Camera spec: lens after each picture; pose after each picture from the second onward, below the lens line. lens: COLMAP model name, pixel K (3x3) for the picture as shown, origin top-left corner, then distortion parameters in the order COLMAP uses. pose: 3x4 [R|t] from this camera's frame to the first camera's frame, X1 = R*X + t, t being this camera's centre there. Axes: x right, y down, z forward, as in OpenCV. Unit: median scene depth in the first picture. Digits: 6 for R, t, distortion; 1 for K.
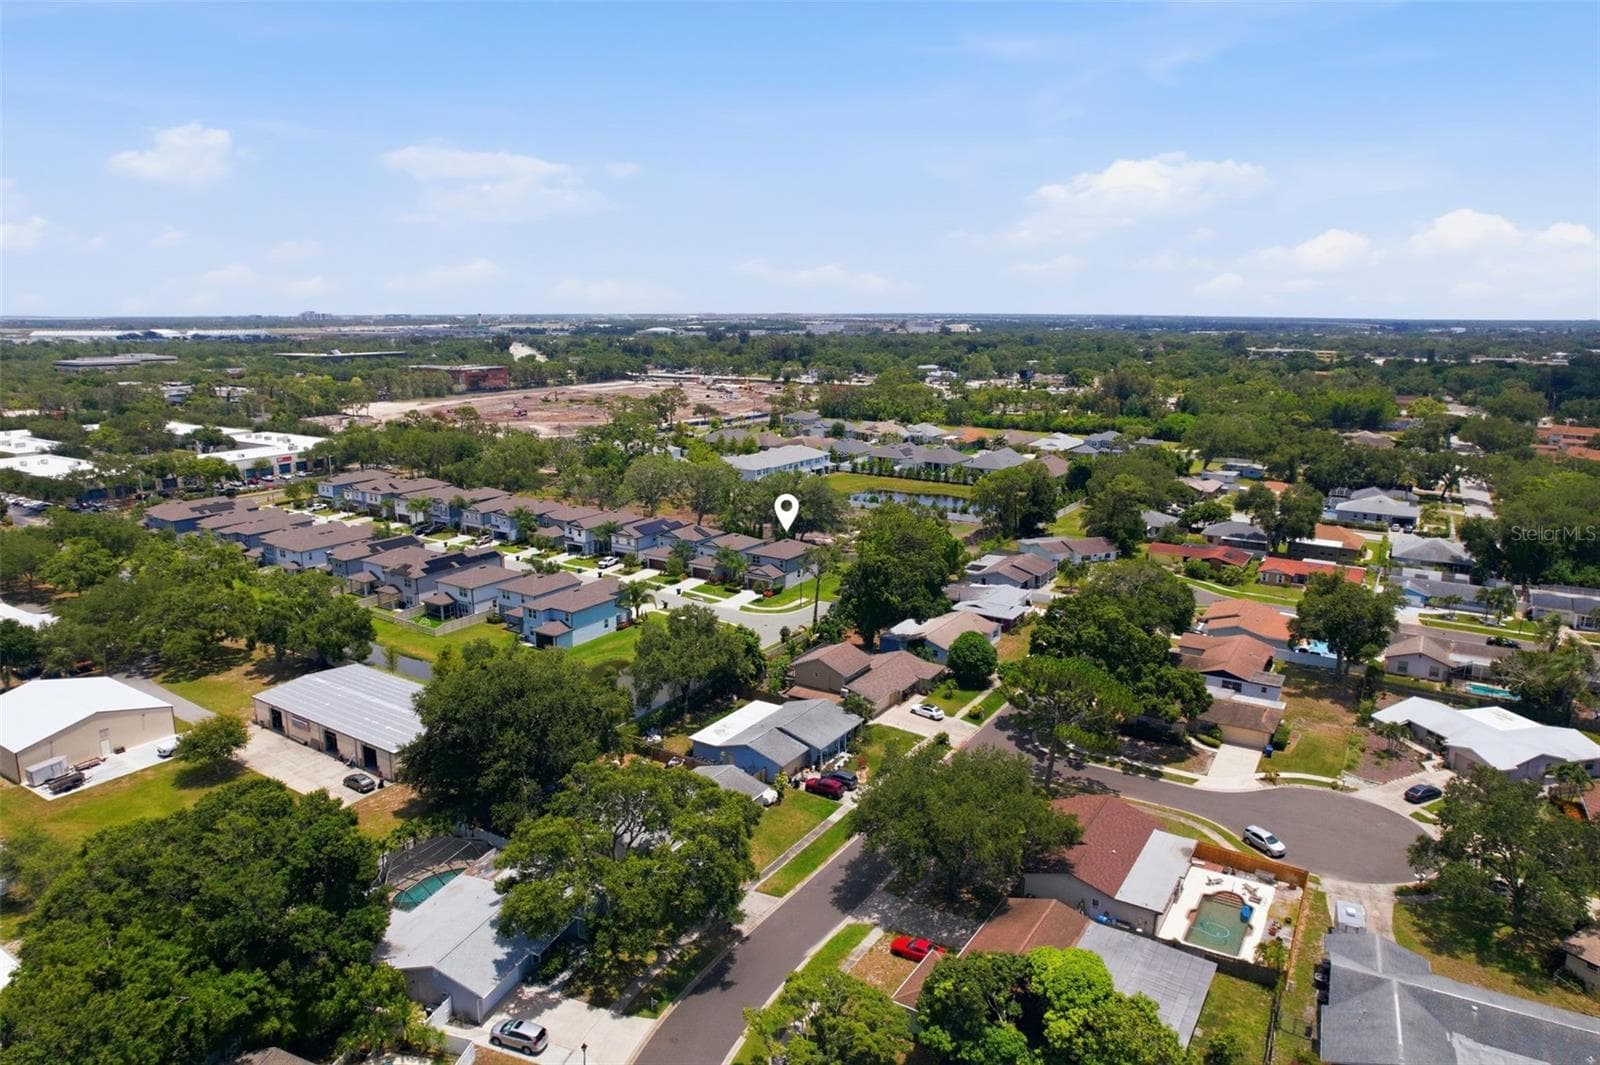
lens RADIAL K [[1000.8, 0, 800.0], [0, 1000.8, 532.5], [0, 0, 1]] dist [-0.043187, -0.000978]
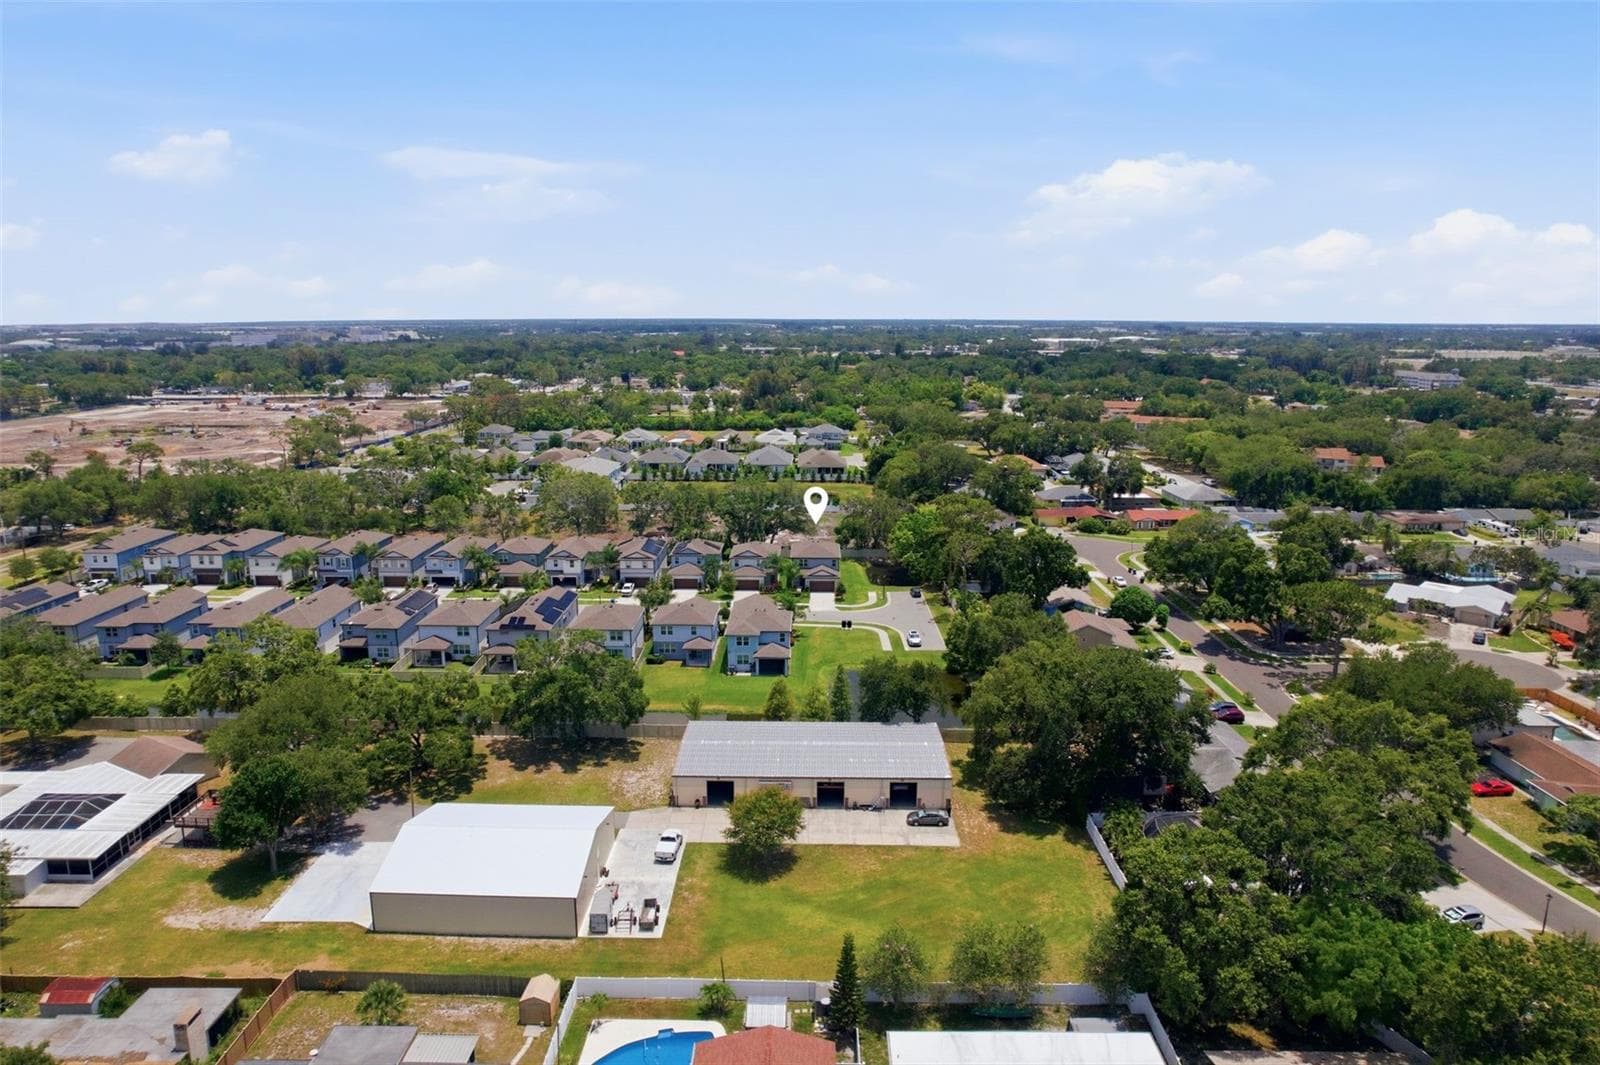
lens RADIAL K [[1000.8, 0, 800.0], [0, 1000.8, 532.5], [0, 0, 1]] dist [-0.043187, -0.000978]
pose [[0.847135, -0.113039, 0.519215, -0.554761], [0.115474, 0.992922, 0.027767, -0.030785], [-0.518678, 0.036433, 0.854193, 0.138478]]
